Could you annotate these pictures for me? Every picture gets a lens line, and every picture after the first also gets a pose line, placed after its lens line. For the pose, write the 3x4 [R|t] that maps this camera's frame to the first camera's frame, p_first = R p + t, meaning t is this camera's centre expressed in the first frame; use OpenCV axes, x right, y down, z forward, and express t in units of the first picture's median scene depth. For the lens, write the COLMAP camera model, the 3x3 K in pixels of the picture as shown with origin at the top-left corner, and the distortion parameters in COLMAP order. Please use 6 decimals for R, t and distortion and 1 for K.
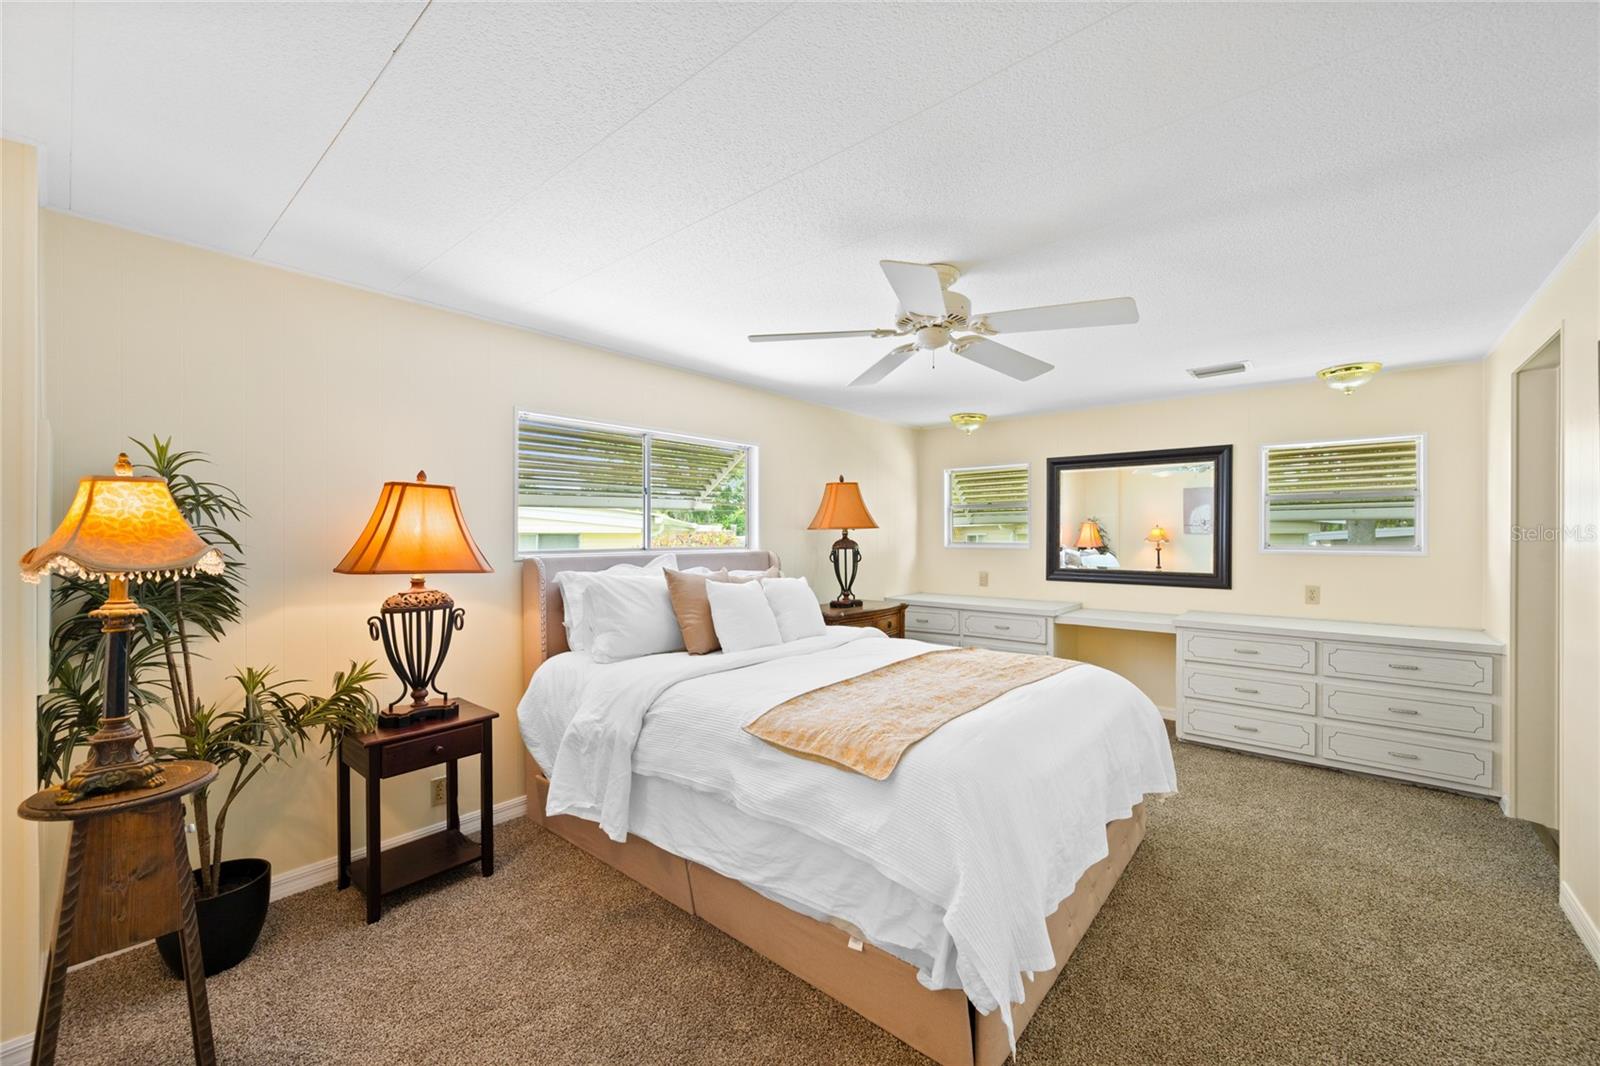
lens RADIAL K [[624.5, 0, 810.6], [0, 624.5, 536.0], [0, 0, 1]] dist [0.000394, -0.000110]
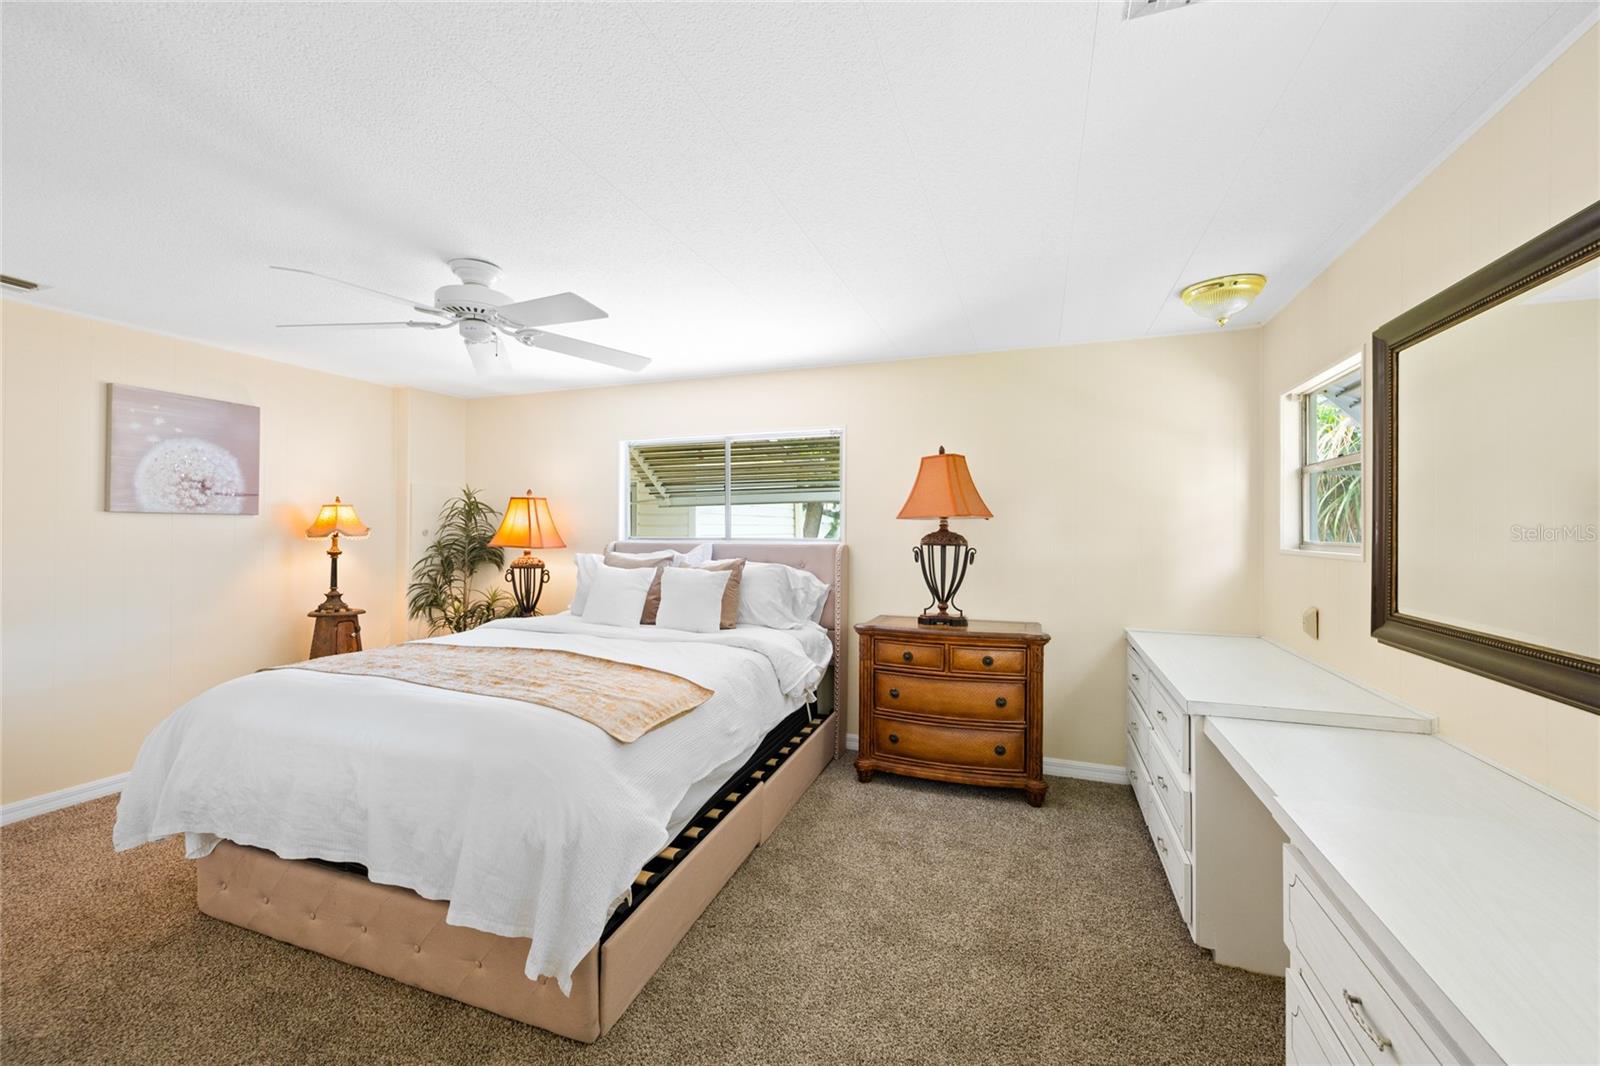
lens RADIAL K [[624.5, 0, 810.6], [0, 624.5, 536.0], [0, 0, 1]] dist [0.000394, -0.000110]
pose [[0.350195, 0.012852, -0.936589, 0.695685], [-0.002119, 0.999914, 0.012929, 0.001084], [0.936675, -0.002543, 0.350192, 0.598590]]
